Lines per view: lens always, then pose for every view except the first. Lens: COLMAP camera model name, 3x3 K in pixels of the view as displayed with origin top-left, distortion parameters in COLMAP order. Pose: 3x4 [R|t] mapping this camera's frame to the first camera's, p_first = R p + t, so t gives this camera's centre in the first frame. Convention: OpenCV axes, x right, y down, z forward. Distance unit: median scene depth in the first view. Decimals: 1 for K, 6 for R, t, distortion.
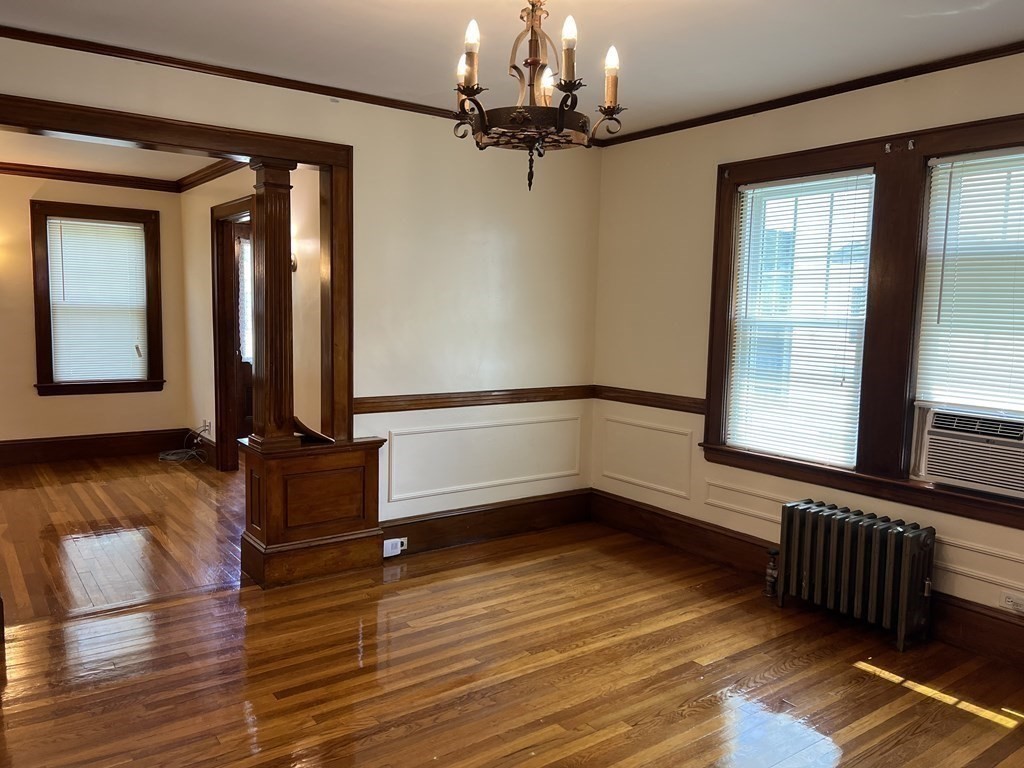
lens RADIAL K [[776.4, 0, 512.0], [0, 776.4, 384.0], [0, 0, 1]] dist [0.006301, 0.000429]
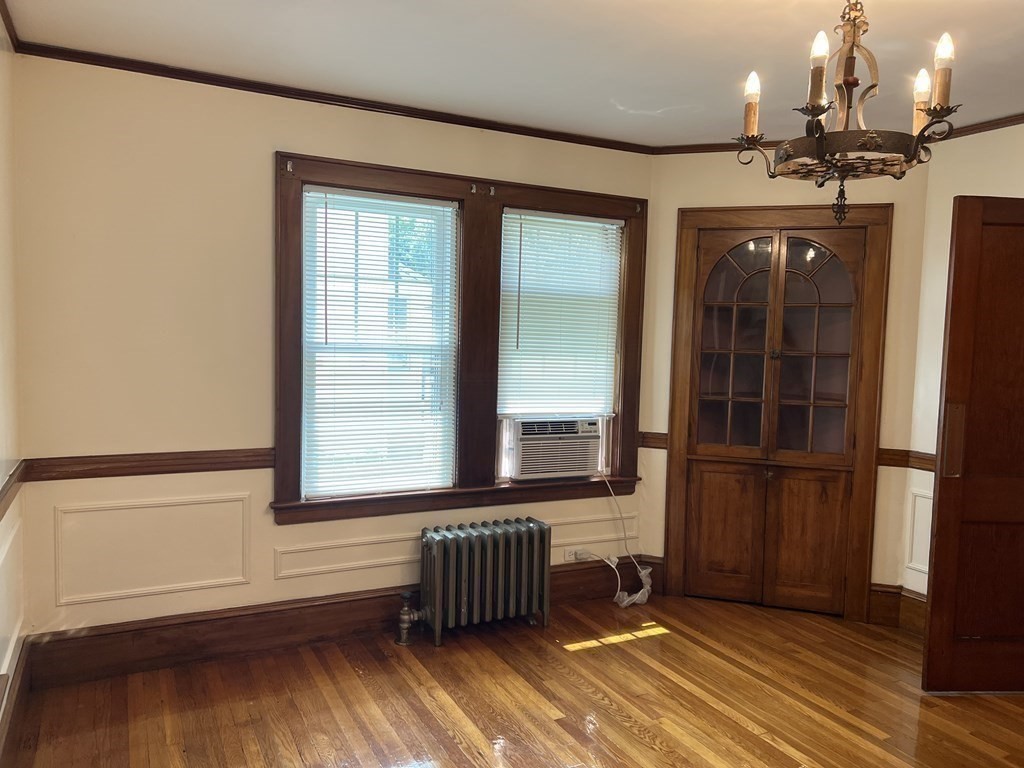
lens RADIAL K [[761.2, 0, 508.5], [0, 761.2, 388.6], [0, 0, 1]] dist [0.072048, -0.002035]
pose [[0.168622, -0.082446, 0.982227, -0.554911], [0.075497, 0.994649, 0.070528, -0.091190], [-0.982785, 0.062263, 0.173944, 0.740982]]
